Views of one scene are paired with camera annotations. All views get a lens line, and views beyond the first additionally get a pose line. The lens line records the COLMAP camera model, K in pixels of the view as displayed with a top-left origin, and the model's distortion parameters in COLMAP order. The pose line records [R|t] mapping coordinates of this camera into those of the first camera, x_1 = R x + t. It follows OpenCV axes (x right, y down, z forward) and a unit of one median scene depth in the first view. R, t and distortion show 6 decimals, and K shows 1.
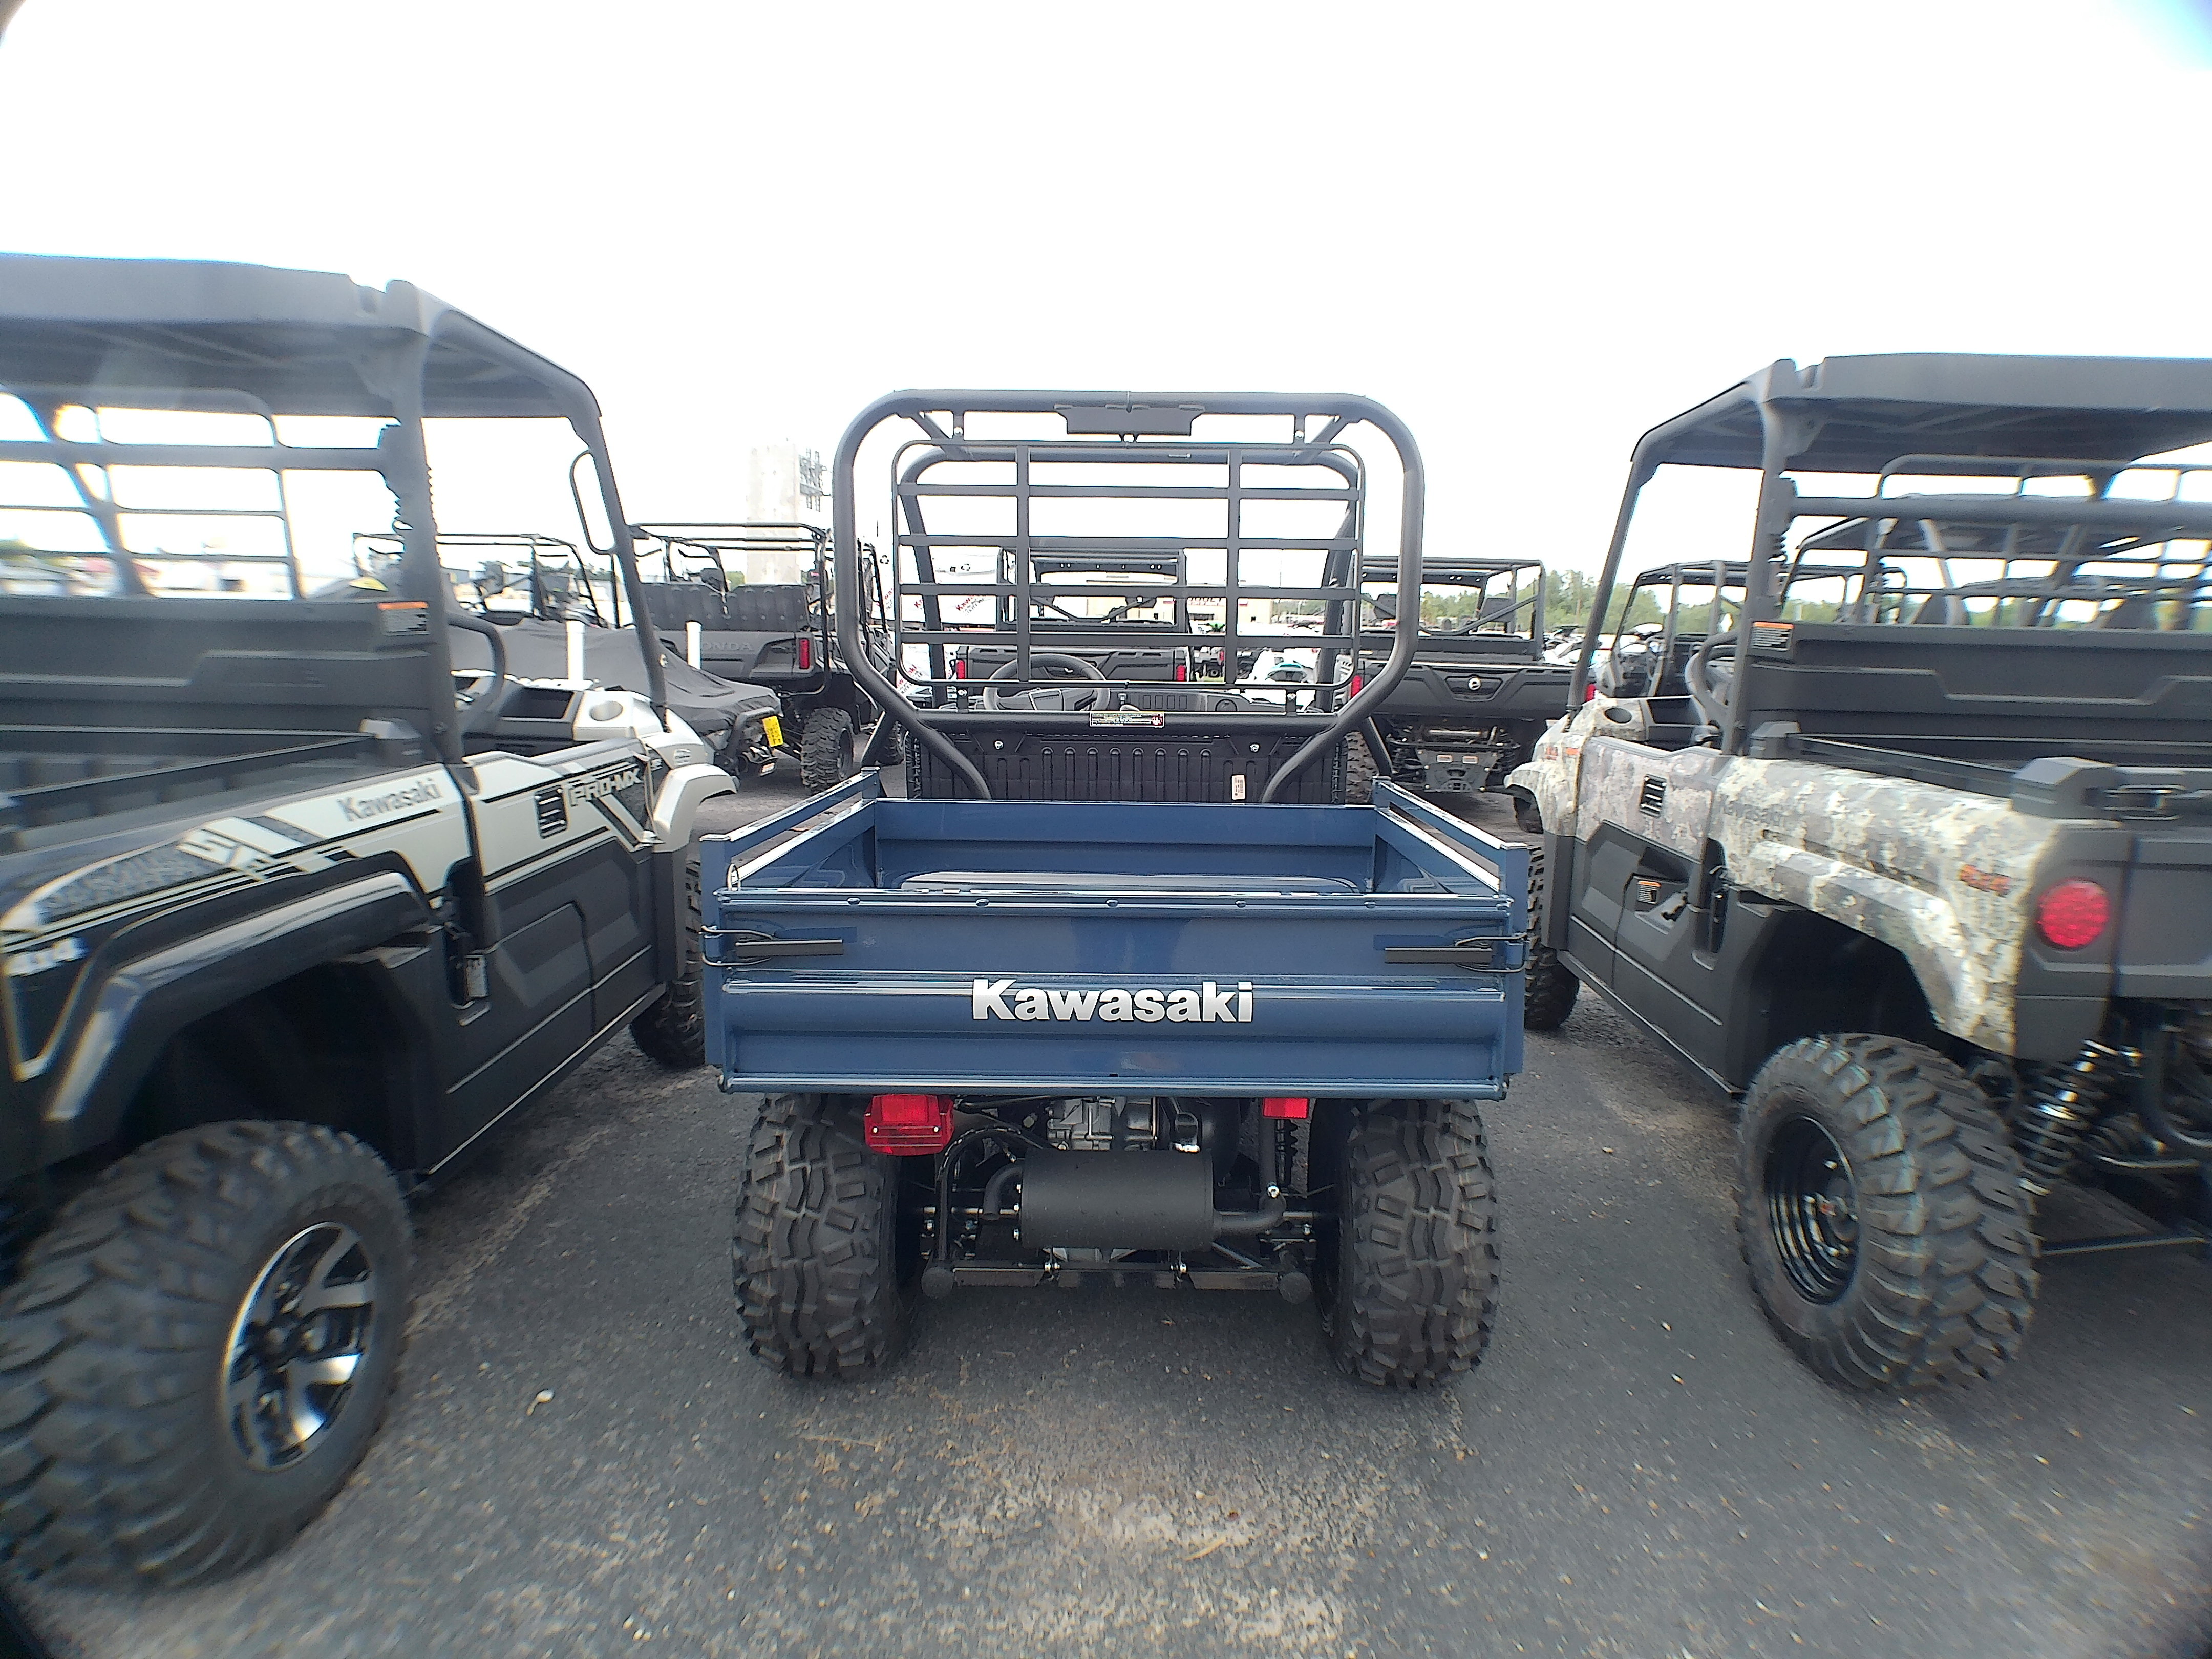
lens RADIAL K [[1190.2, 0, 1141.7], [0, 1190.2, 837.4], [0, 0, 1]] dist [-0.038647, 0.001841]
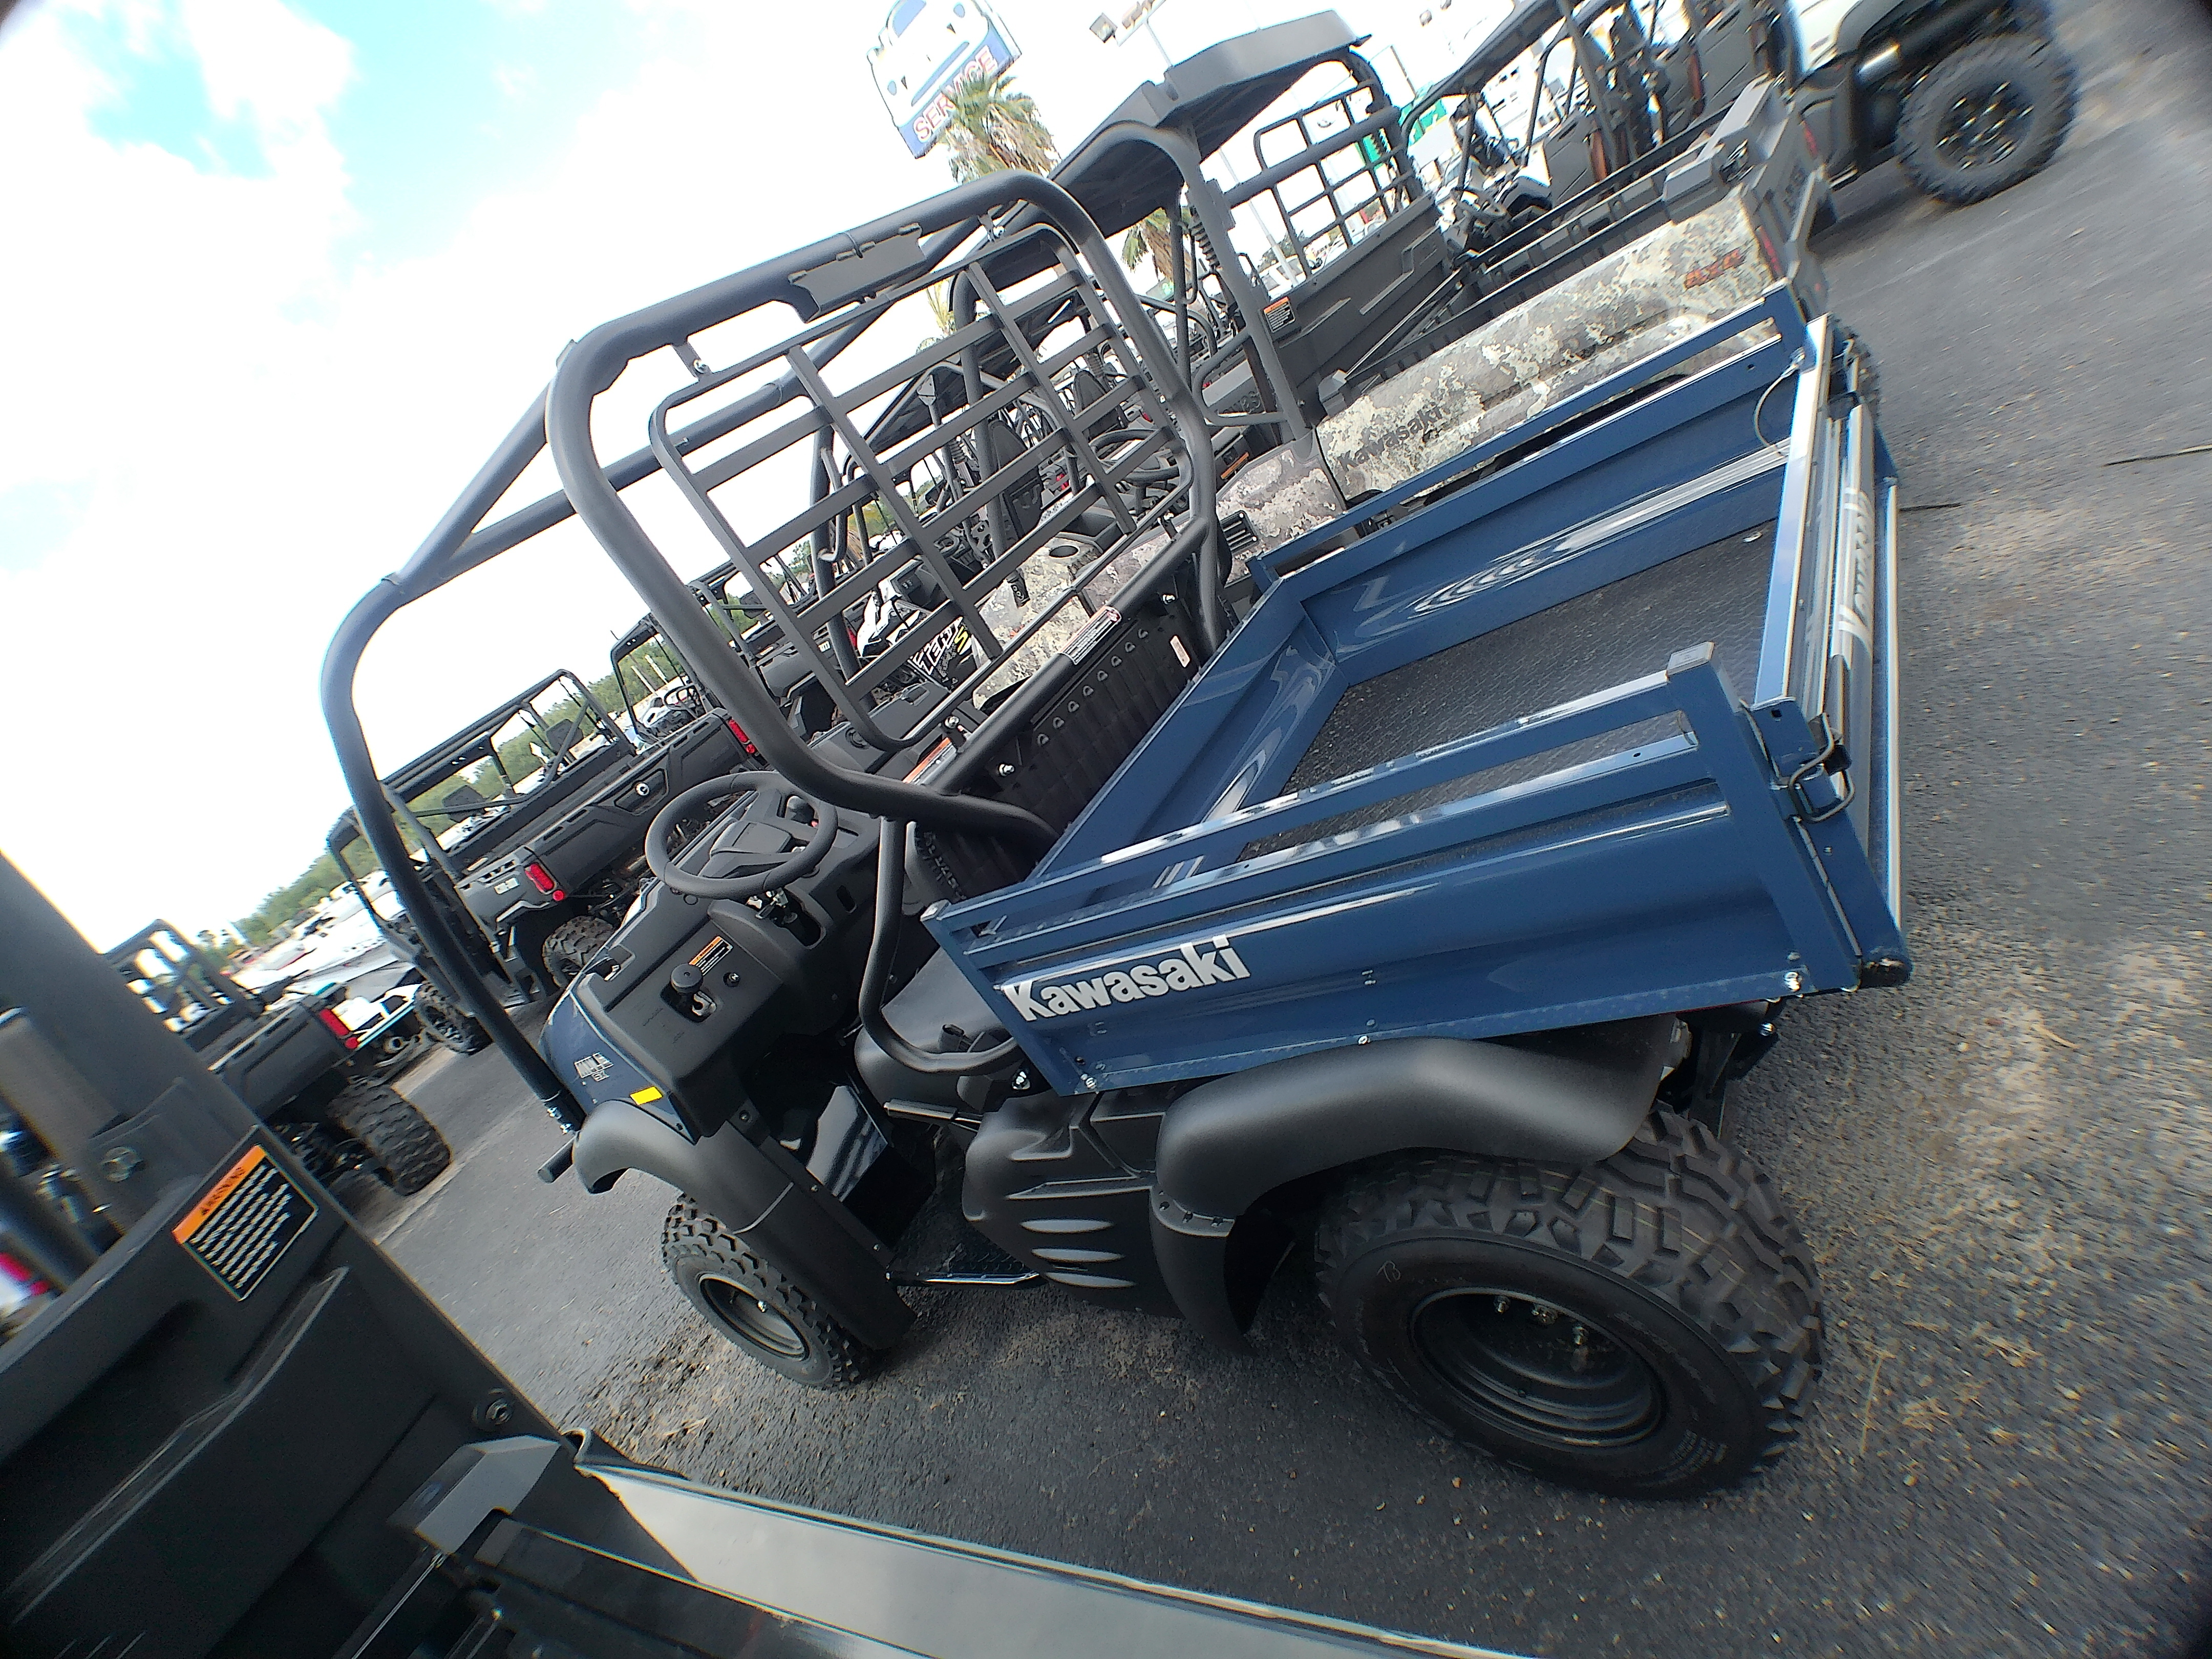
lens RADIAL K [[1189.2, 0, 1136.0], [0, 1189.2, 829.4], [0, 0, 1]] dist [-0.022708, 0.000027]
pose [[0.436381, -0.588777, 0.680377, -0.710142], [0.659087, 0.723941, 0.203749, -0.177914], [-0.612516, 0.359515, 0.703969, 0.623544]]
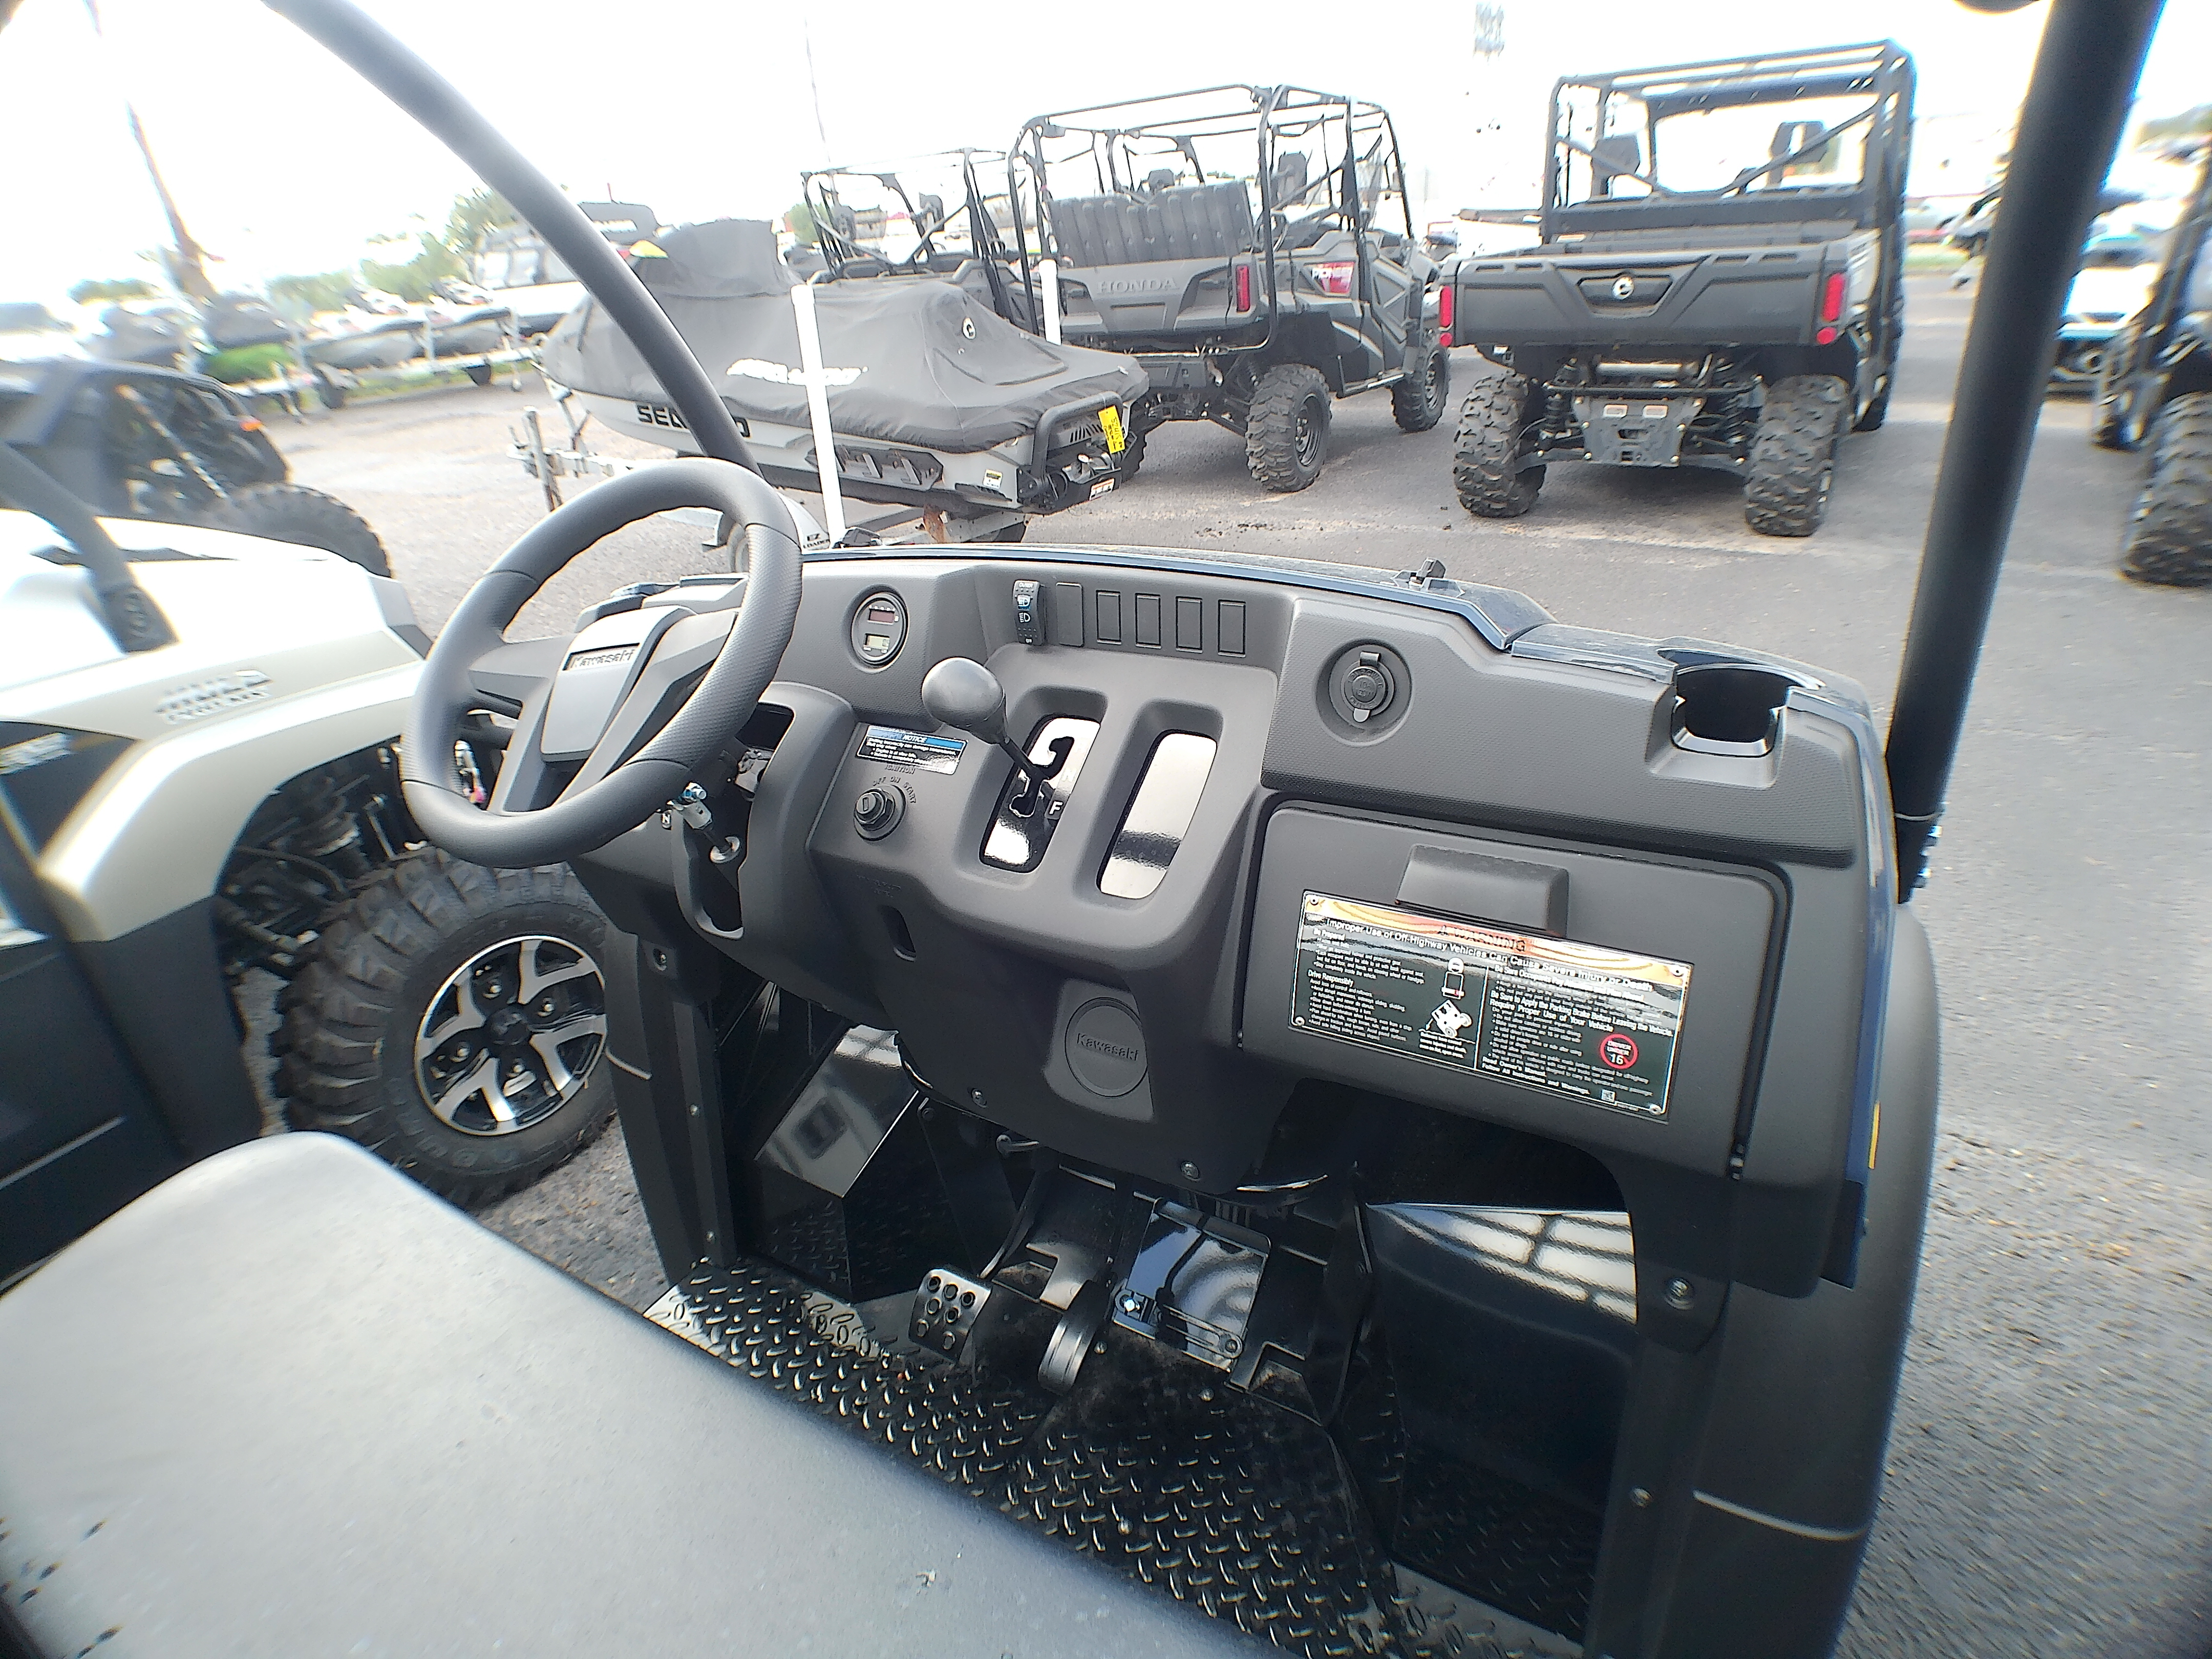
lens RADIAL K [[1194.2, 0, 1142.4], [0, 1194.2, 828.4], [0, 0, 1]] dist [-0.038330, 0.001757]
pose [[0.855278, 0.152696, -0.495159, 0.255867], [0.002642, 0.954297, 0.298848, -0.254147], [0.518162, -0.256906, 0.815786, 1.338613]]
